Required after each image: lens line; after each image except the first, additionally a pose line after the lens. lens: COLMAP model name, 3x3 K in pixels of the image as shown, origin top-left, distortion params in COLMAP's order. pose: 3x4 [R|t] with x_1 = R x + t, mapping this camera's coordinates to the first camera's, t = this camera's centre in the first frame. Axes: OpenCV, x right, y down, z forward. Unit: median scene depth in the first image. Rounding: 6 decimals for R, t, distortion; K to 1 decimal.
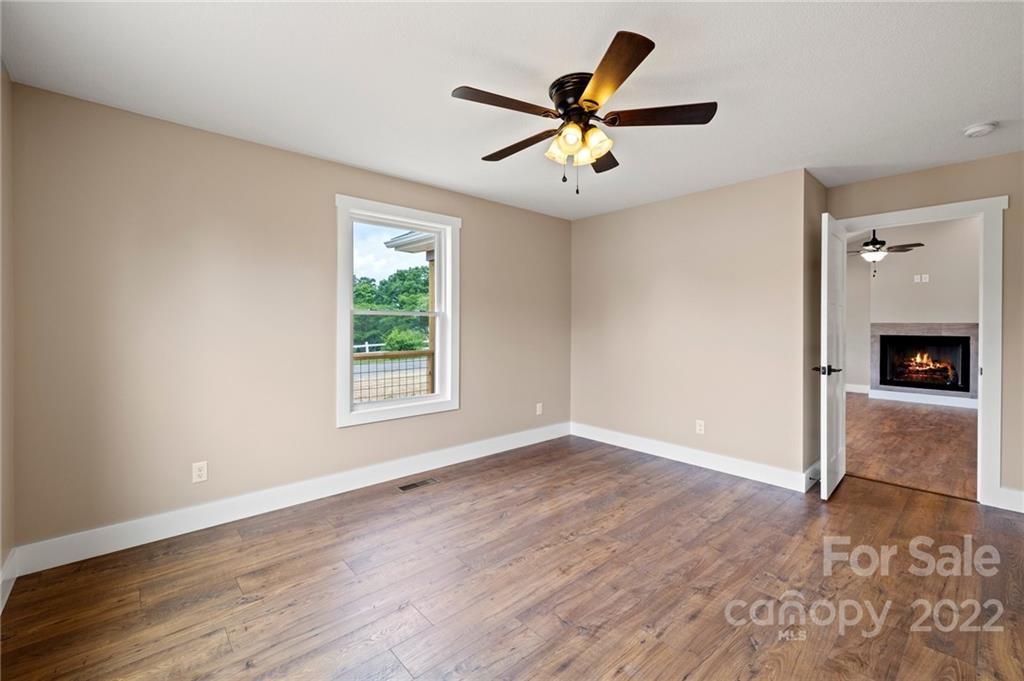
lens RADIAL K [[431.1, 0, 511.5], [0, 431.1, 329.6], [0, 0, 1]] dist [0.000012, 0.000009]
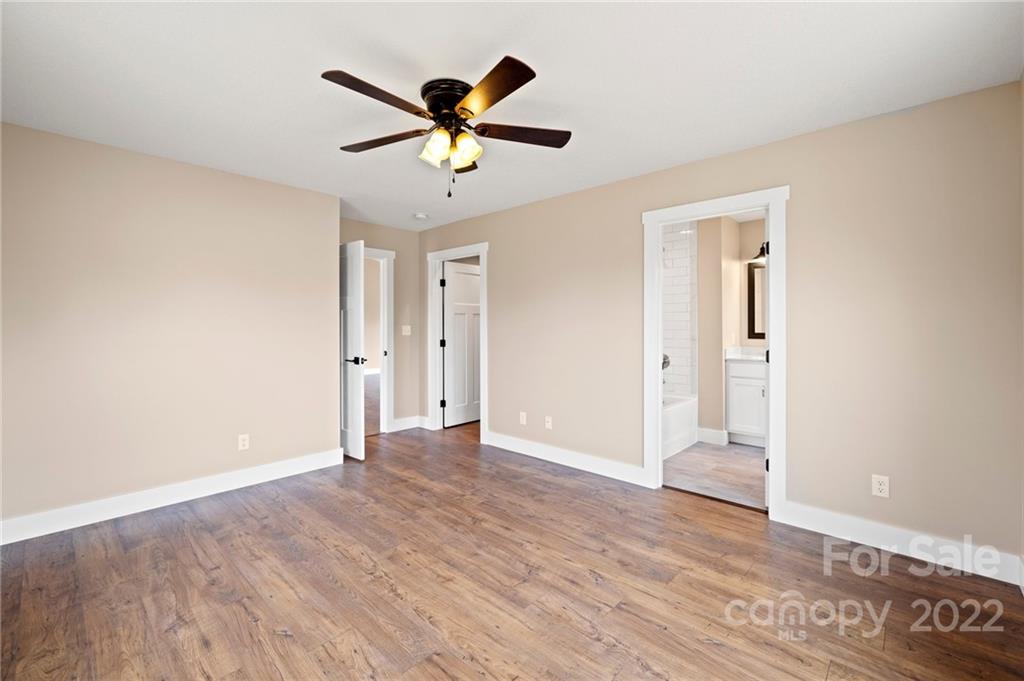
lens RADIAL K [[431.1, 0, 511.5], [0, 431.1, 329.6], [0, 0, 1]] dist [0.000012, 0.000009]
pose [[-0.091166, -0.008571, 0.995799, -0.701534], [0.011988, 0.999881, 0.009703, -0.007040], [-0.995764, 0.012822, -0.091052, 0.774970]]
